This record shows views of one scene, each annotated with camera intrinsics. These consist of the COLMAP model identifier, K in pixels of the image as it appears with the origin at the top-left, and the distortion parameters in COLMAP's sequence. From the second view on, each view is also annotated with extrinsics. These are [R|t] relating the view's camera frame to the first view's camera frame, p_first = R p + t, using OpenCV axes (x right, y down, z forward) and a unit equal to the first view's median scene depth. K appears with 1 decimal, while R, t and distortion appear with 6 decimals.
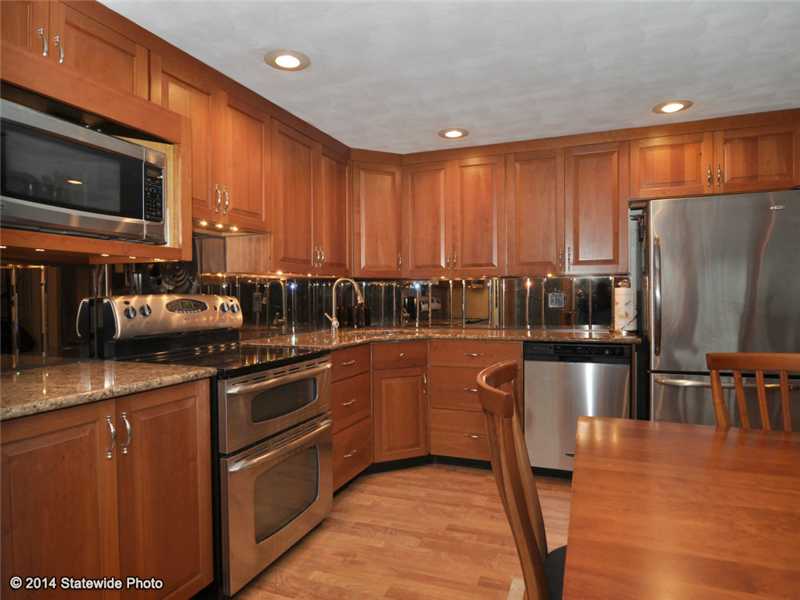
lens RADIAL K [[492.5, 0, 398.8], [0, 492.5, 303.4], [0, 0, 1]] dist [-0.002120, -0.003703]
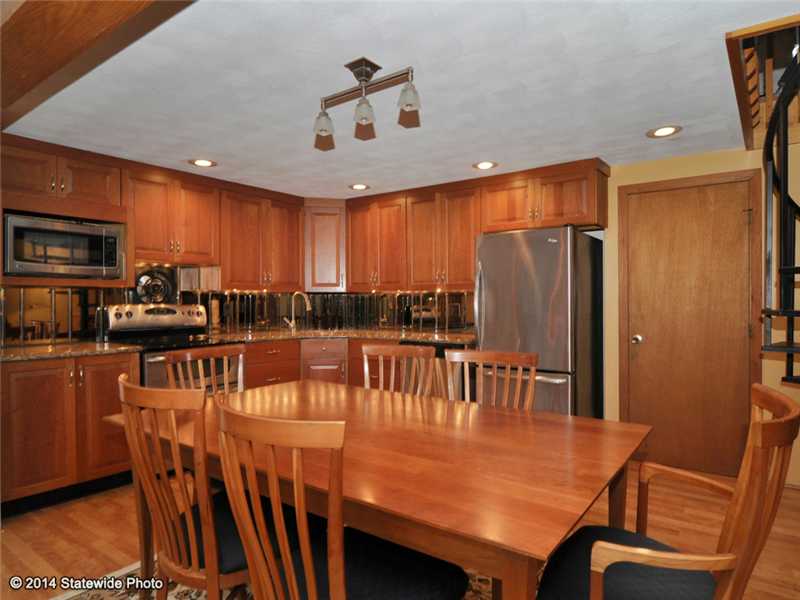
lens RADIAL K [[492.5, 0, 398.8], [0, 492.5, 303.4], [0, 0, 1]] dist [-0.002120, -0.003703]
pose [[0.963615, 0.009179, -0.267135, 0.735188], [-0.011733, 0.999899, -0.007964, -0.016783], [0.267035, 0.010809, 0.963626, -0.352967]]
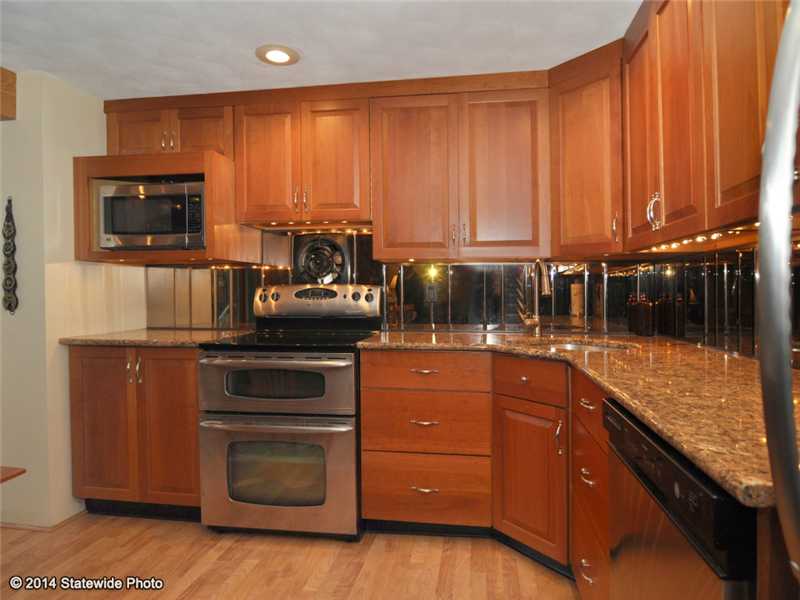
lens RADIAL K [[499.8, 0, 400.0], [0, 499.8, 300.0], [0, 0, 1]] dist [-0.002831, -0.000939]
pose [[0.202470, 0.009409, -0.979243, 0.734515], [-0.007146, 0.999941, 0.008131, 0.009342], [0.979262, 0.005352, 0.202525, 0.909813]]
